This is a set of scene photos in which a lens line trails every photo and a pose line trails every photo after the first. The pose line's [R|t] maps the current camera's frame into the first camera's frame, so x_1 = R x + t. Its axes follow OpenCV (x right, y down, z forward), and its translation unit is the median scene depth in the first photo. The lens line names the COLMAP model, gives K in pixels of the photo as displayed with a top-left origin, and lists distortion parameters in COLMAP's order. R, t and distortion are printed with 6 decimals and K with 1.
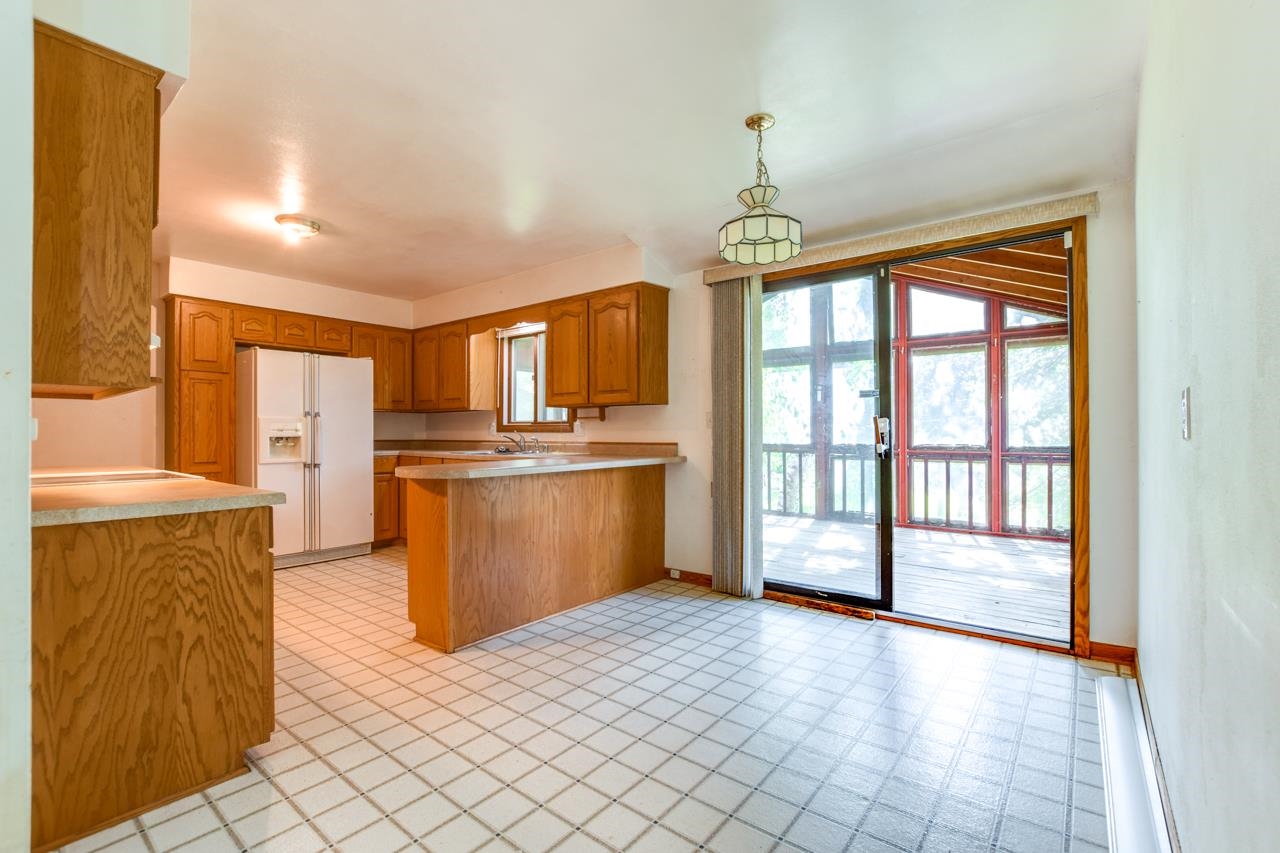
lens RADIAL K [[566.5, 0, 637.6], [0, 566.5, 429.5], [0, 0, 1]] dist [-0.029105, 0.008281]
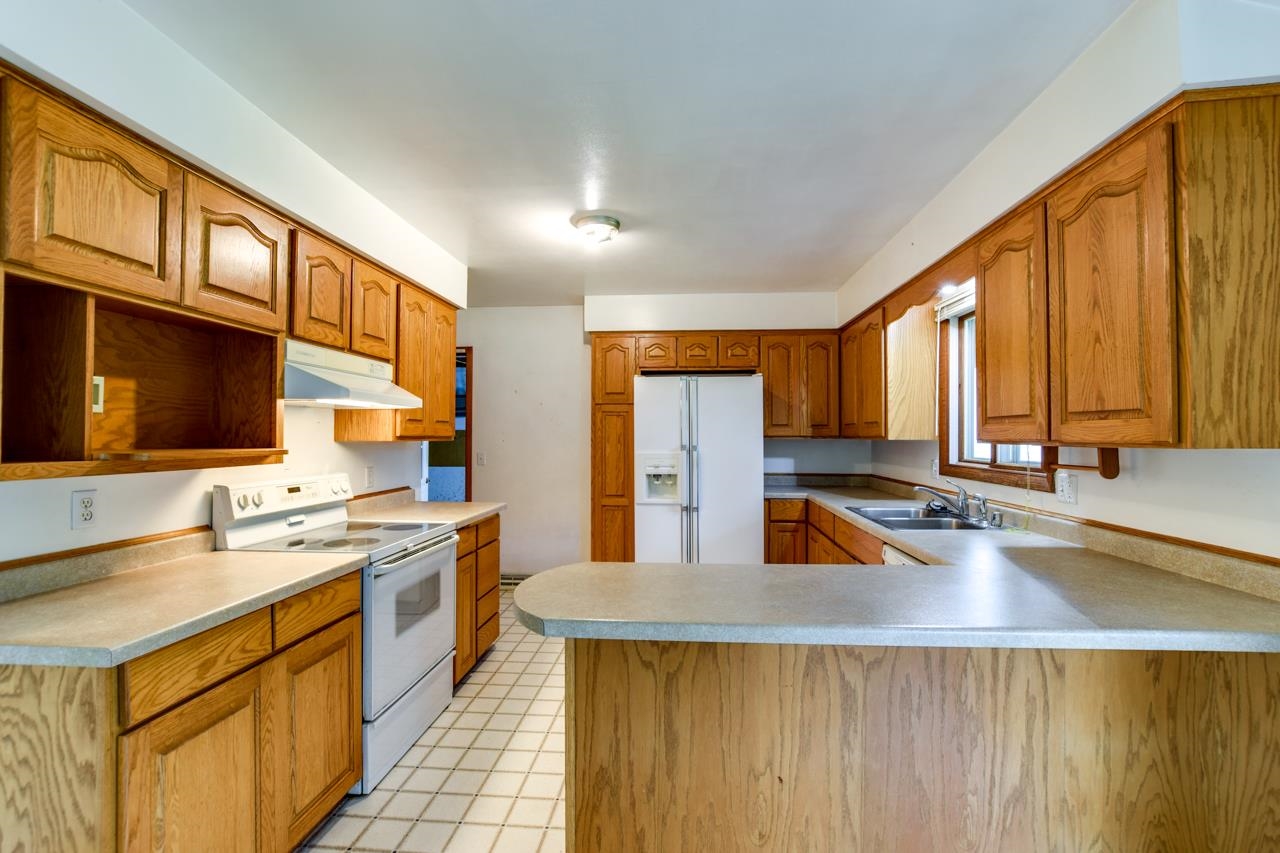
lens RADIAL K [[566.5, 0, 637.6], [0, 566.5, 429.5], [0, 0, 1]] dist [-0.029105, 0.008281]
pose [[0.569386, -0.011170, -0.821994, 0.099053], [0.003998, 0.999933, -0.010819, -0.059648], [0.822060, 0.002873, 0.569393, 0.579987]]
